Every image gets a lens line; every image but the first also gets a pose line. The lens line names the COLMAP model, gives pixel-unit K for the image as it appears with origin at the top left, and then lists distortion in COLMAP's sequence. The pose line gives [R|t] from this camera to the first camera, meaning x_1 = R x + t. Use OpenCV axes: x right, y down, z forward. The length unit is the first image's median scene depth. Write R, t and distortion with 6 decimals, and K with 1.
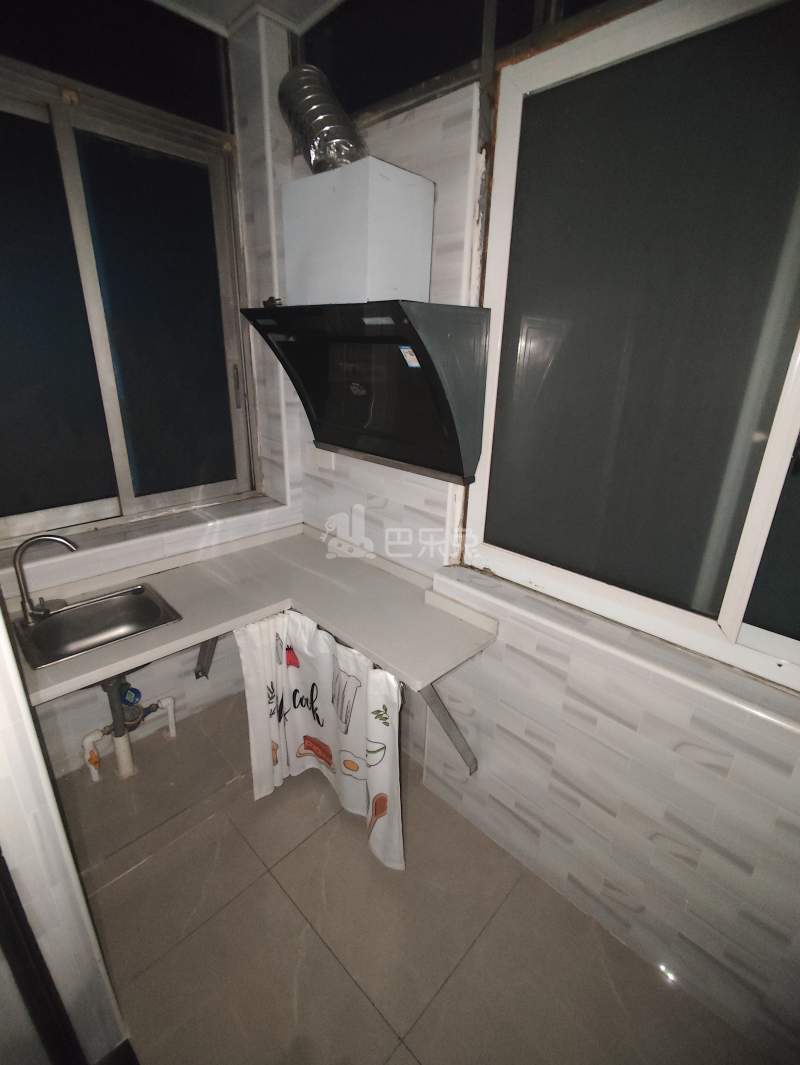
lens RADIAL K [[486.3, 0, 399.7], [0, 486.3, 534.7], [0, 0, 1]] dist [-0.005566, -0.002170]
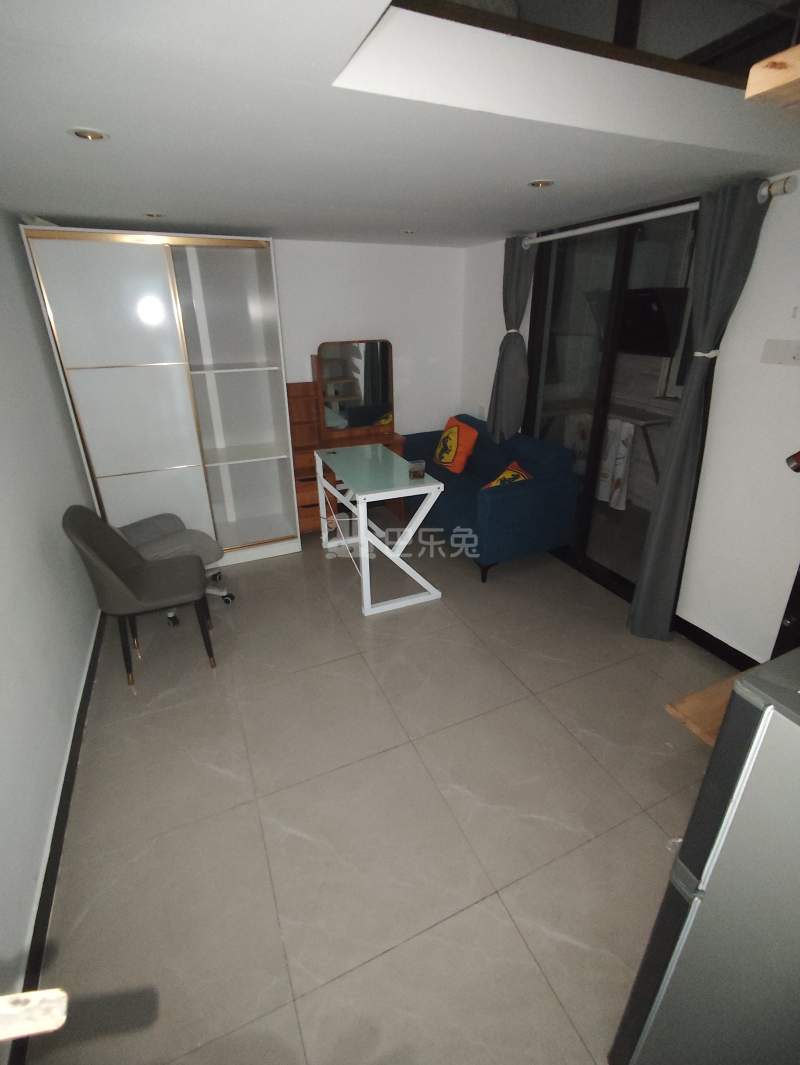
lens RADIAL K [[486.3, 0, 396.5], [0, 486.3, 524.3], [0, 0, 1]] dist [-0.005566, -0.002170]
pose [[0.925917, 0.112408, -0.360613, -0.186708], [-0.097028, 0.993439, 0.060538, 0.773781], [0.365052, -0.021064, 0.930749, -1.968759]]
